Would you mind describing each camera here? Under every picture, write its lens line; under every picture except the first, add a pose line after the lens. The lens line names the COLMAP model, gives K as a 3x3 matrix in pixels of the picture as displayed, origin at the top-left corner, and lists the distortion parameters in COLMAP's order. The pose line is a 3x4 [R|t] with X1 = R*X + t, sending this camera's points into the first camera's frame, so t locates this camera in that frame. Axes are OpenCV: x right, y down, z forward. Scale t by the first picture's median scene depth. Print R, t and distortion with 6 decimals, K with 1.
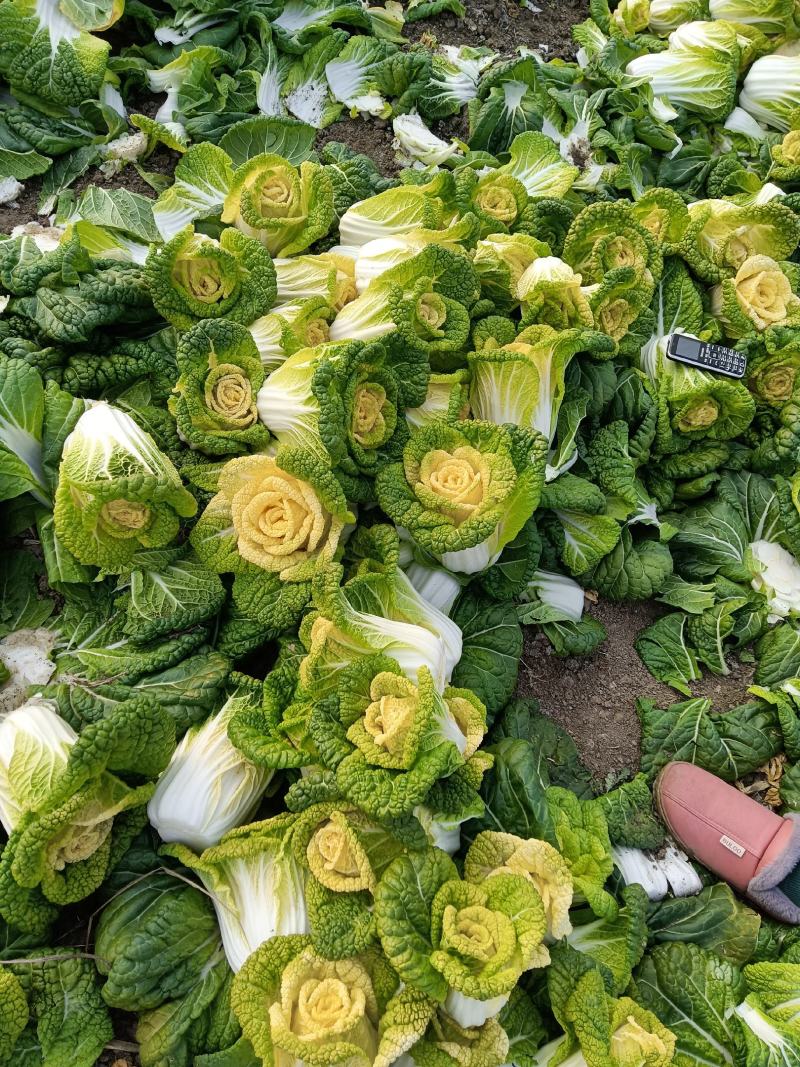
lens RADIAL K [[746.3, 0, 400.0], [0, 746.3, 533.5], [0, 0, 1]] dist [0.104452, -0.147144]
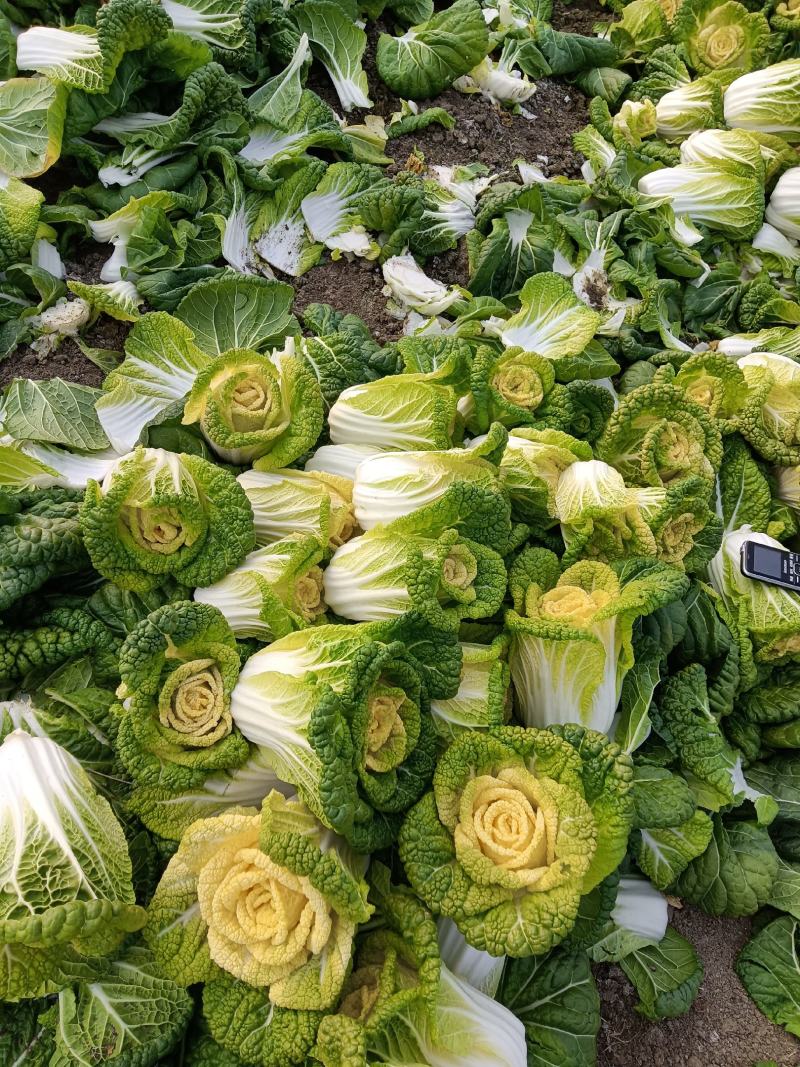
lens RADIAL K [[746.3, 0, 400.0], [0, 746.3, 533.5], [0, 0, 1]] dist [0.104452, -0.147144]
pose [[0.998875, -0.038000, 0.028373, -0.032668], [0.039274, 0.998180, -0.045761, -0.258562], [-0.026583, 0.046824, 0.998549, 0.207019]]
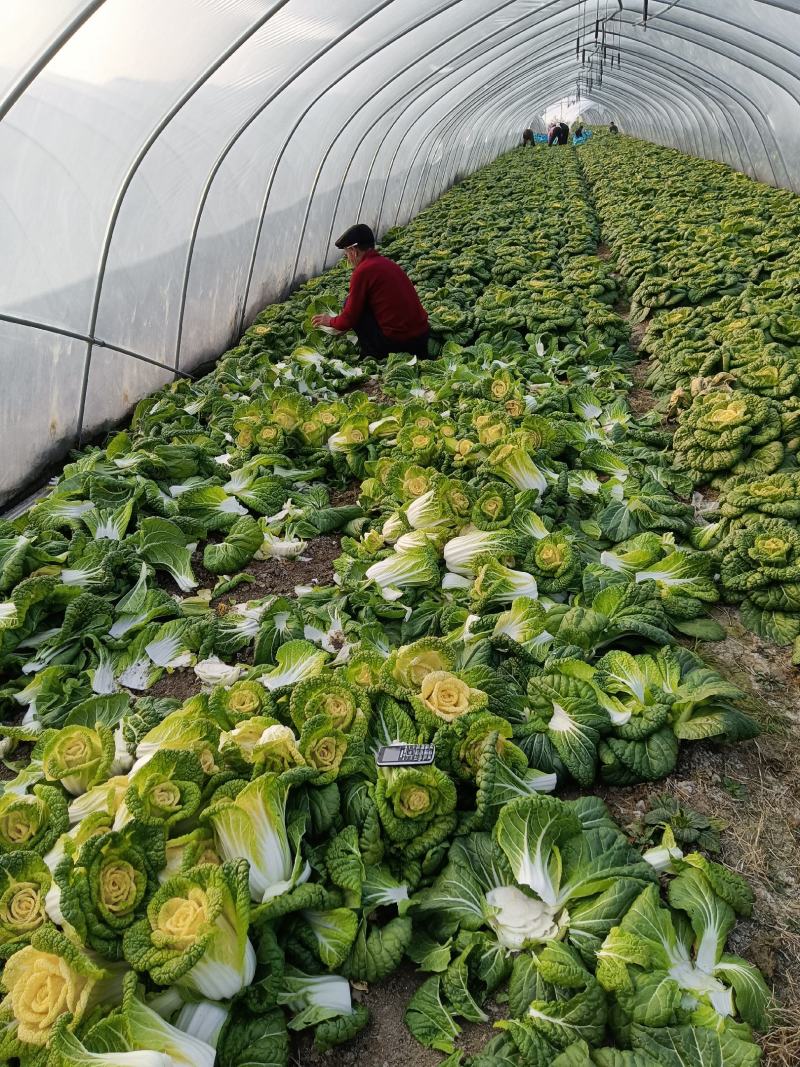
lens RADIAL K [[765.9, 0, 400.0], [0, 765.9, 533.5], [0, 0, 1]] dist [0.039784, -0.086439]
pose [[0.947349, -0.315587, 0.054175, 0.451148], [0.290758, 0.776961, -0.558383, 0.211324], [0.134126, 0.544735, 0.827813, -0.322752]]
